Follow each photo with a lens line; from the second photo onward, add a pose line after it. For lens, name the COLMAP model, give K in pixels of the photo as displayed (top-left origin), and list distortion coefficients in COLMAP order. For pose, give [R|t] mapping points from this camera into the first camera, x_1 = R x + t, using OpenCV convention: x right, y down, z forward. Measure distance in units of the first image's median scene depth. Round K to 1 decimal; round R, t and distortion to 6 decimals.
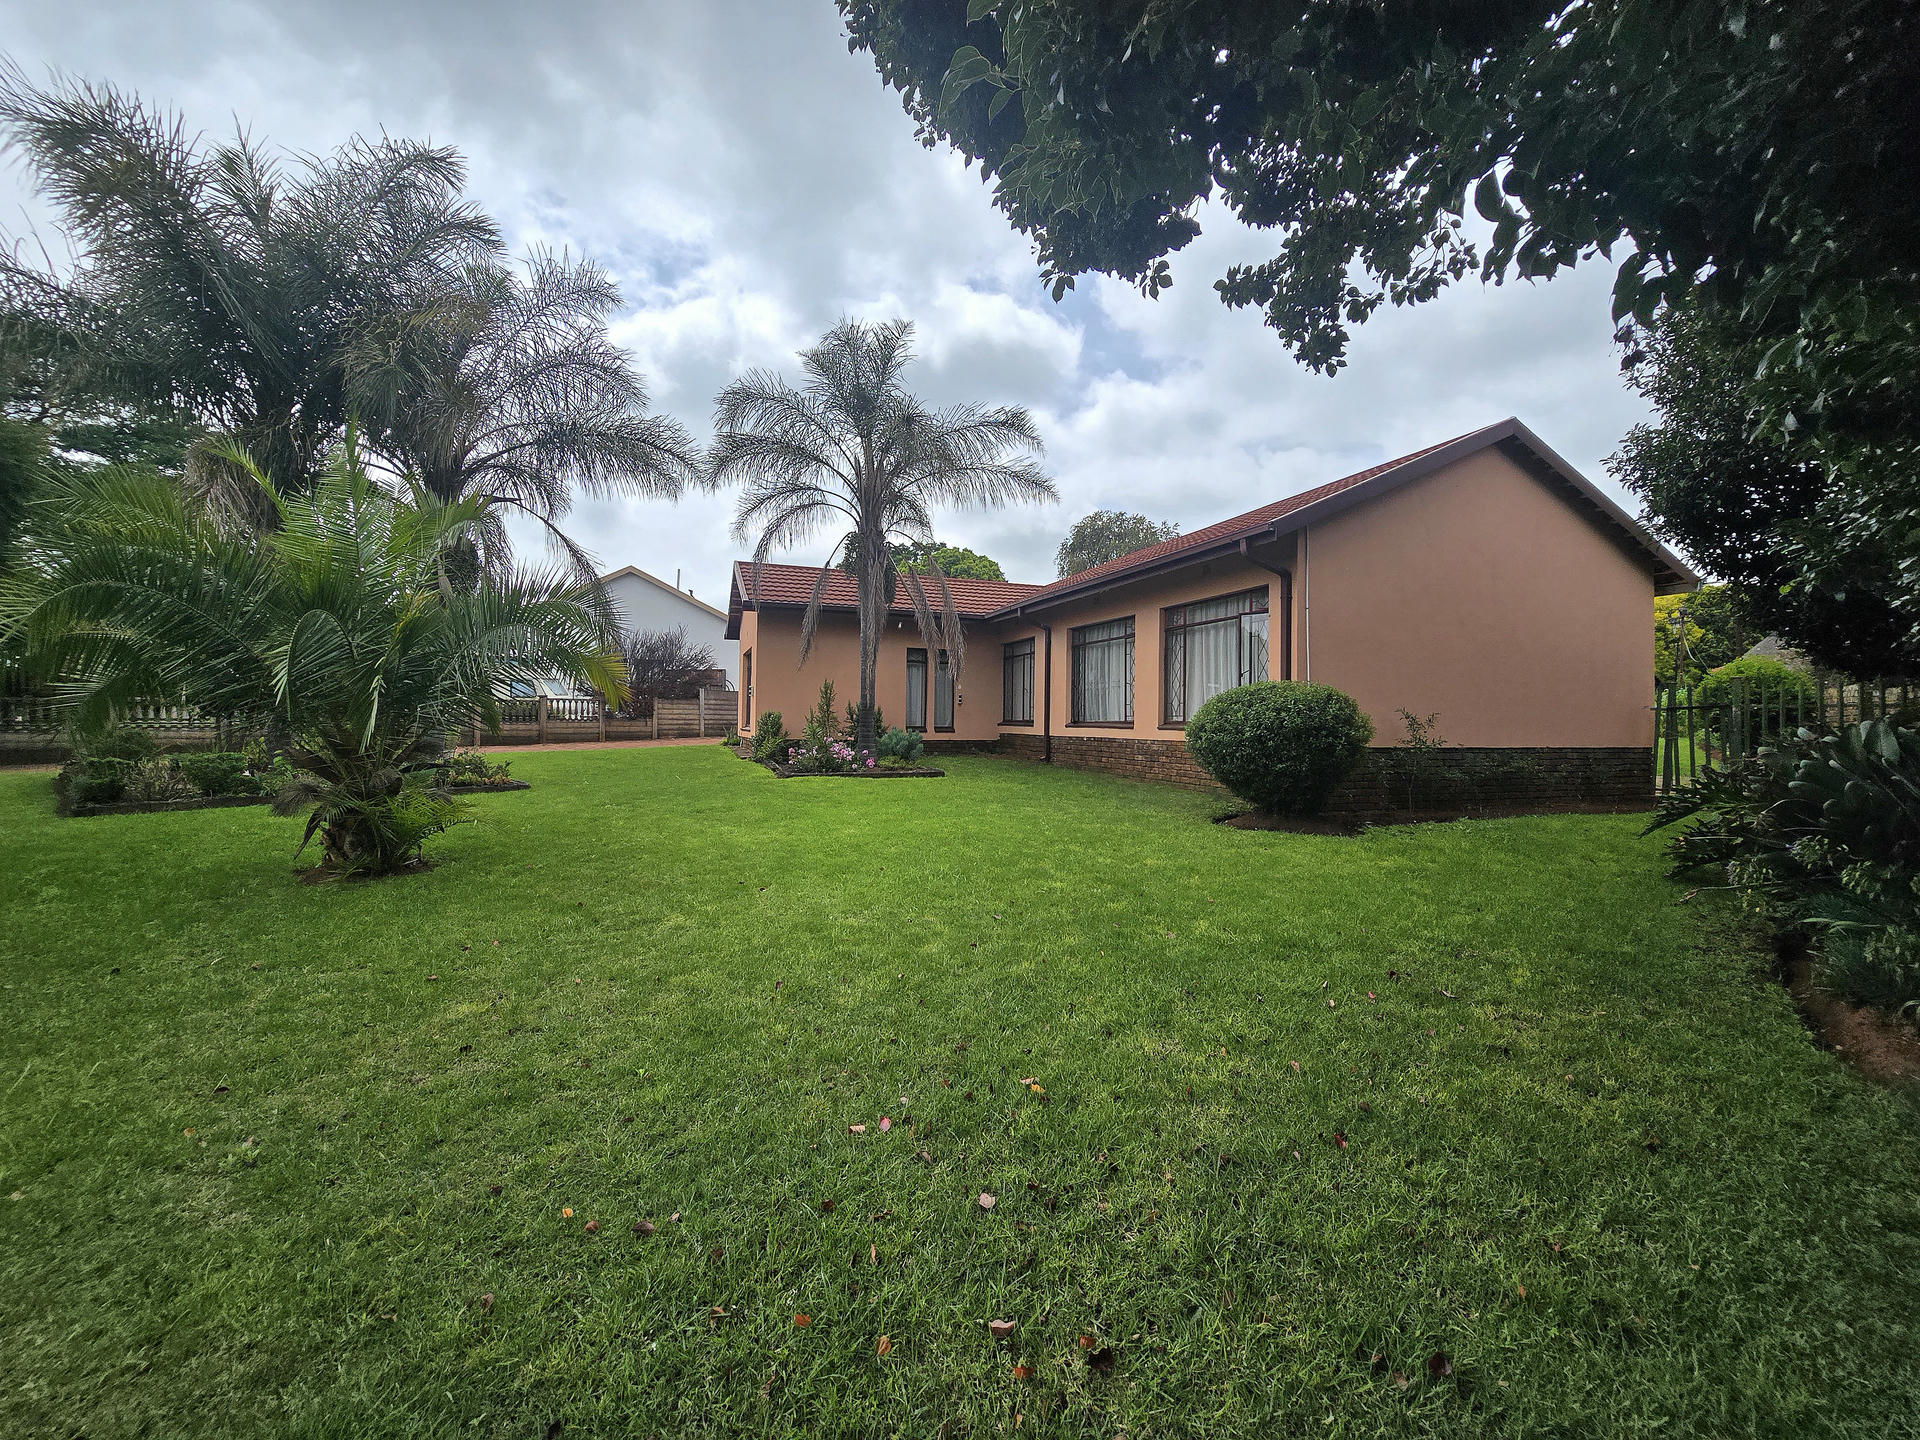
lens RADIAL K [[789.8, 0, 967.7], [0, 789.8, 717.1], [0, 0, 1]] dist [-0.000388, 0.000091]
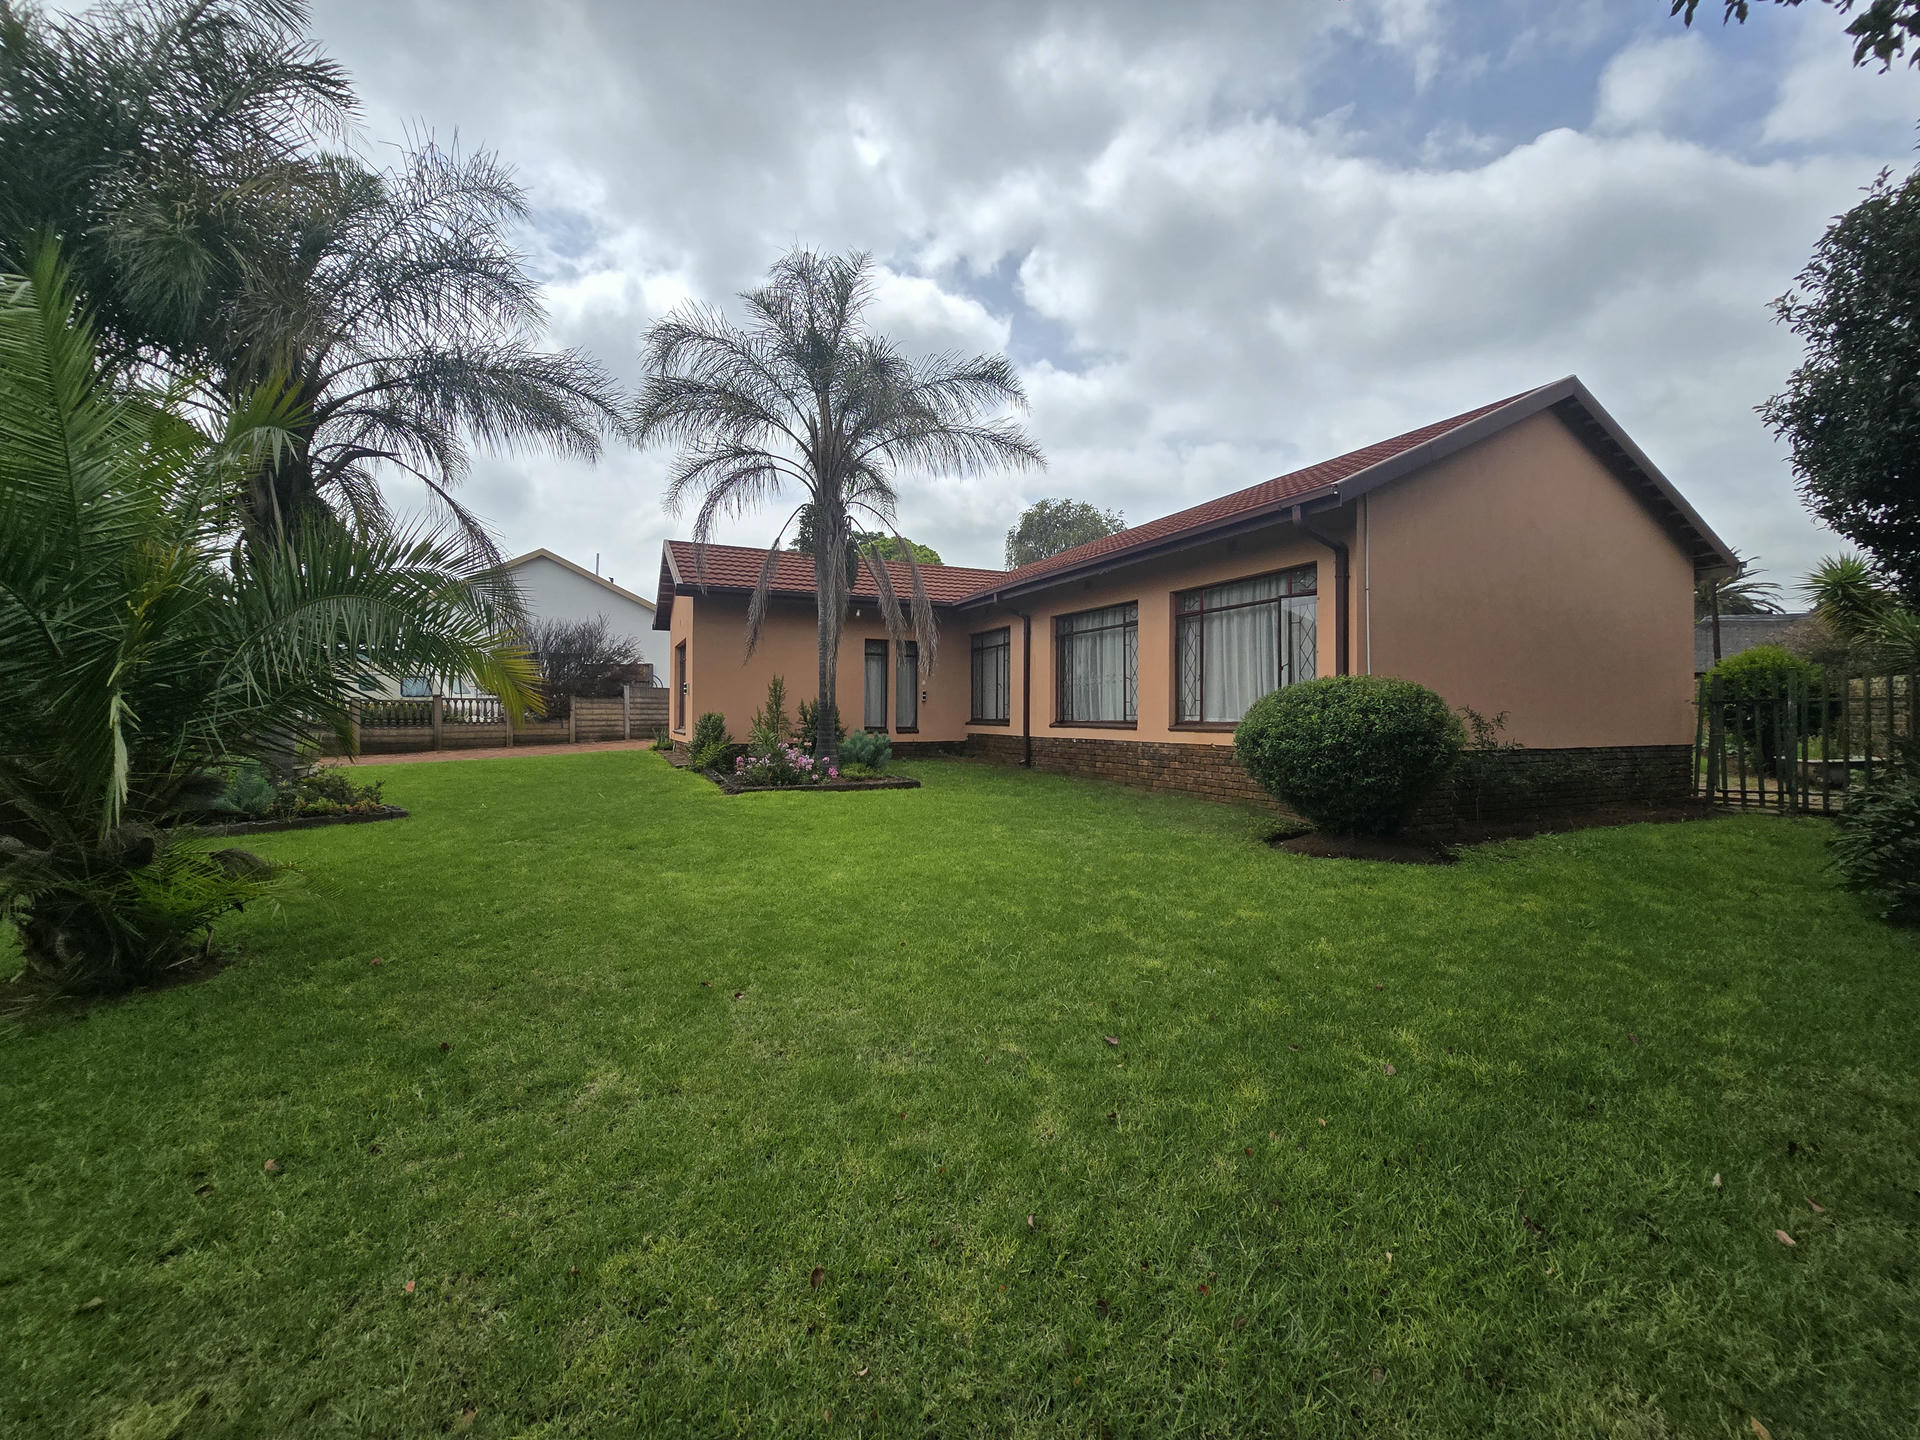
lens RADIAL K [[789.8, 0, 962.9], [0, 789.8, 718.7], [0, 0, 1]] dist [-0.000388, 0.000091]
pose [[0.996700, -0.009361, 0.080628, -0.053217], [0.008516, 0.999905, 0.010818, -0.008558], [-0.080721, -0.010095, 0.996686, 0.140515]]
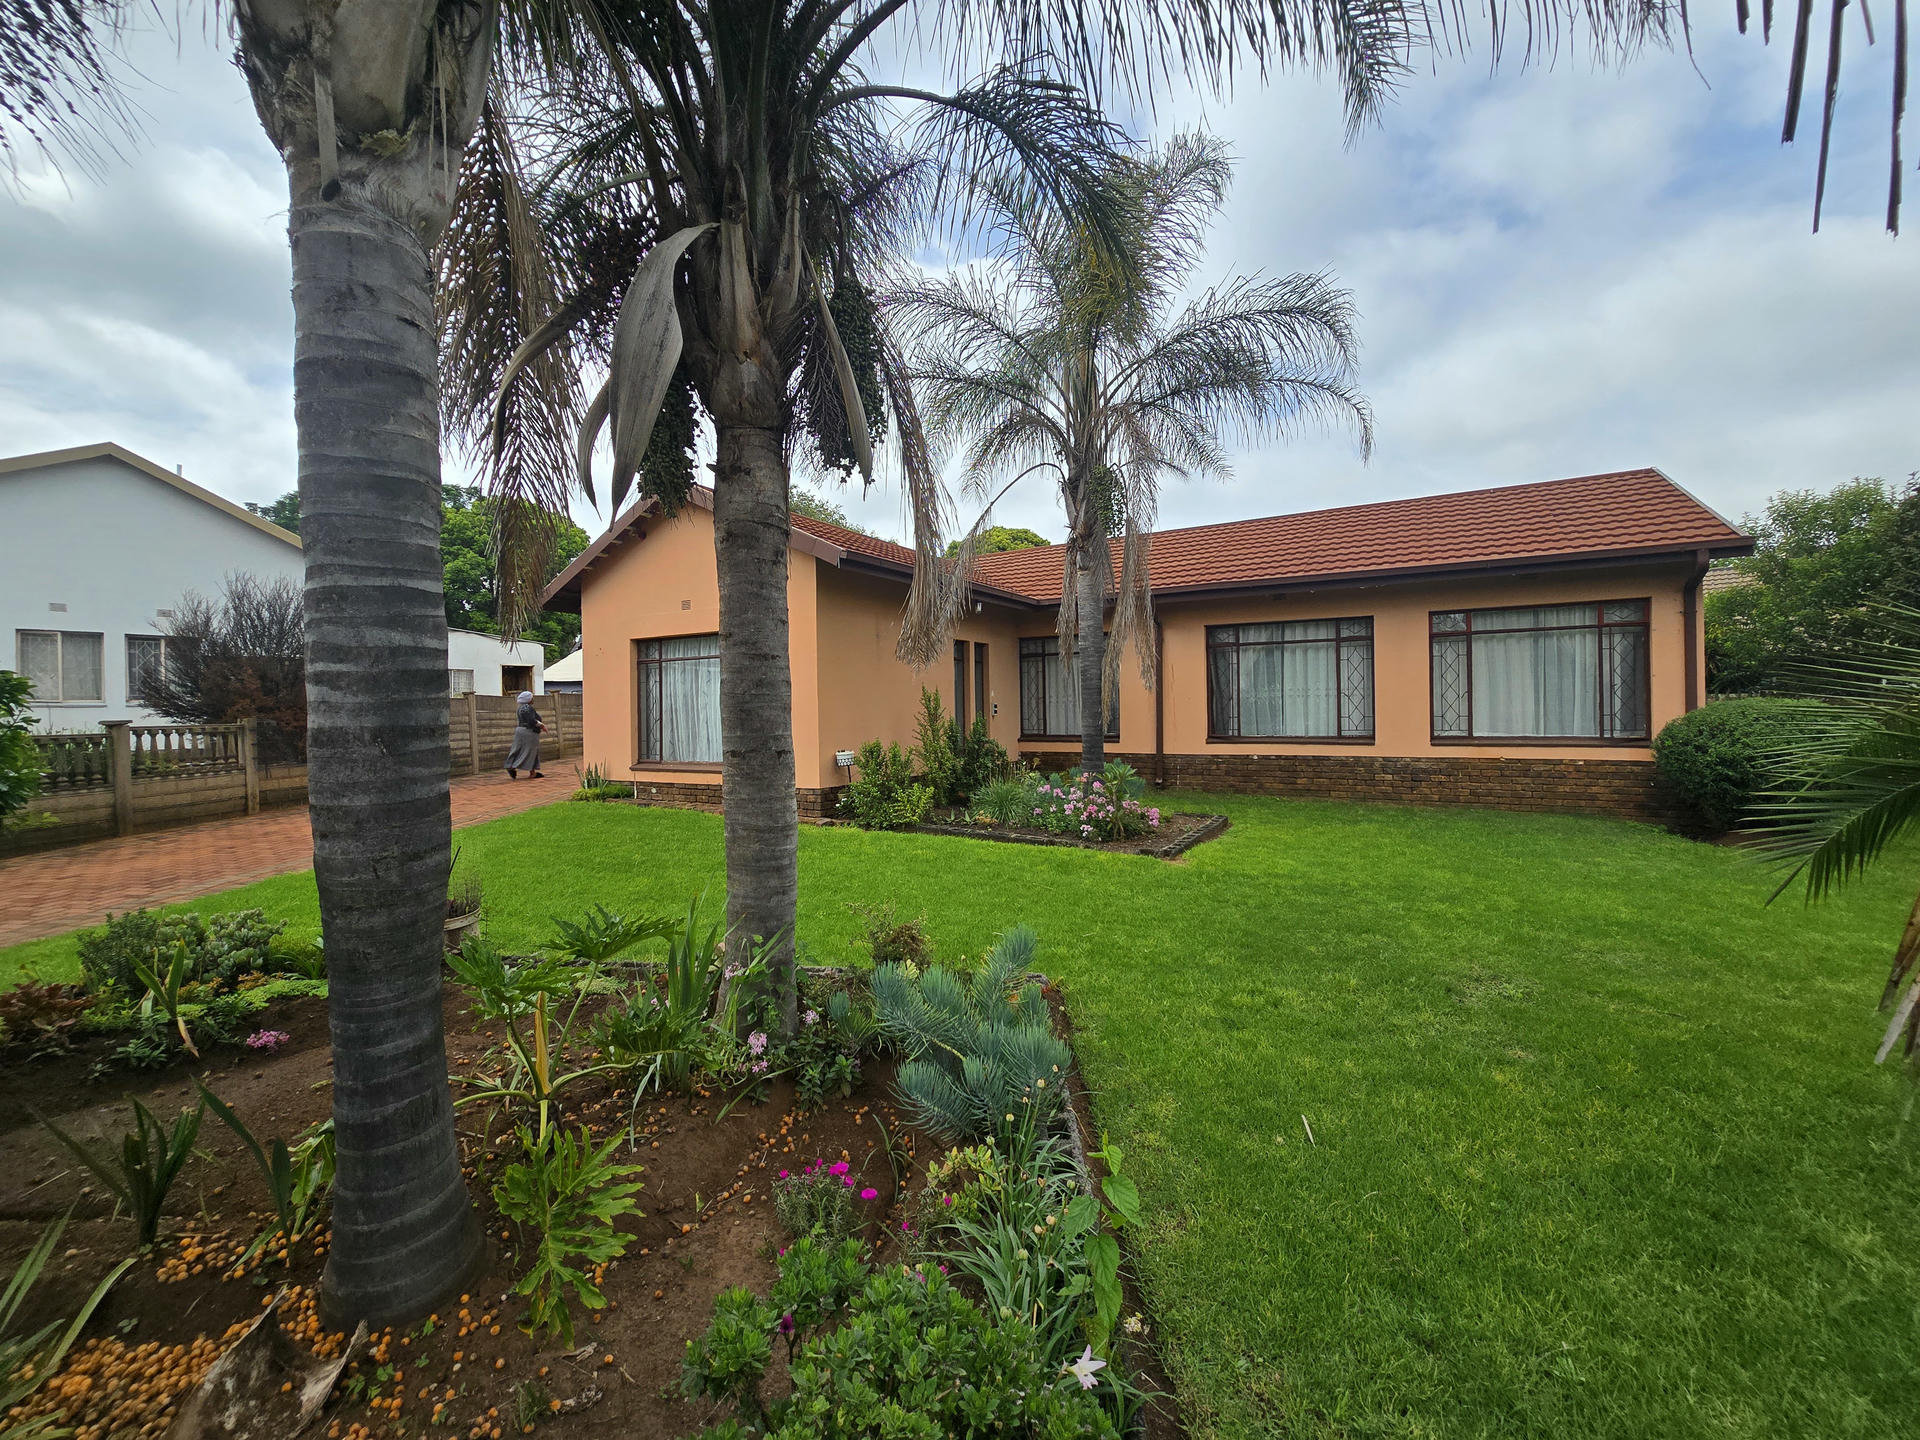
lens RADIAL K [[789.8, 0, 963.1], [0, 789.8, 711.9], [0, 0, 1]] dist [-0.000388, 0.000091]
pose [[0.775336, -0.025261, 0.631043, -0.701083], [0.020573, 0.999680, 0.014740, -0.044638], [-0.631213, 0.001554, 0.775608, 0.603693]]
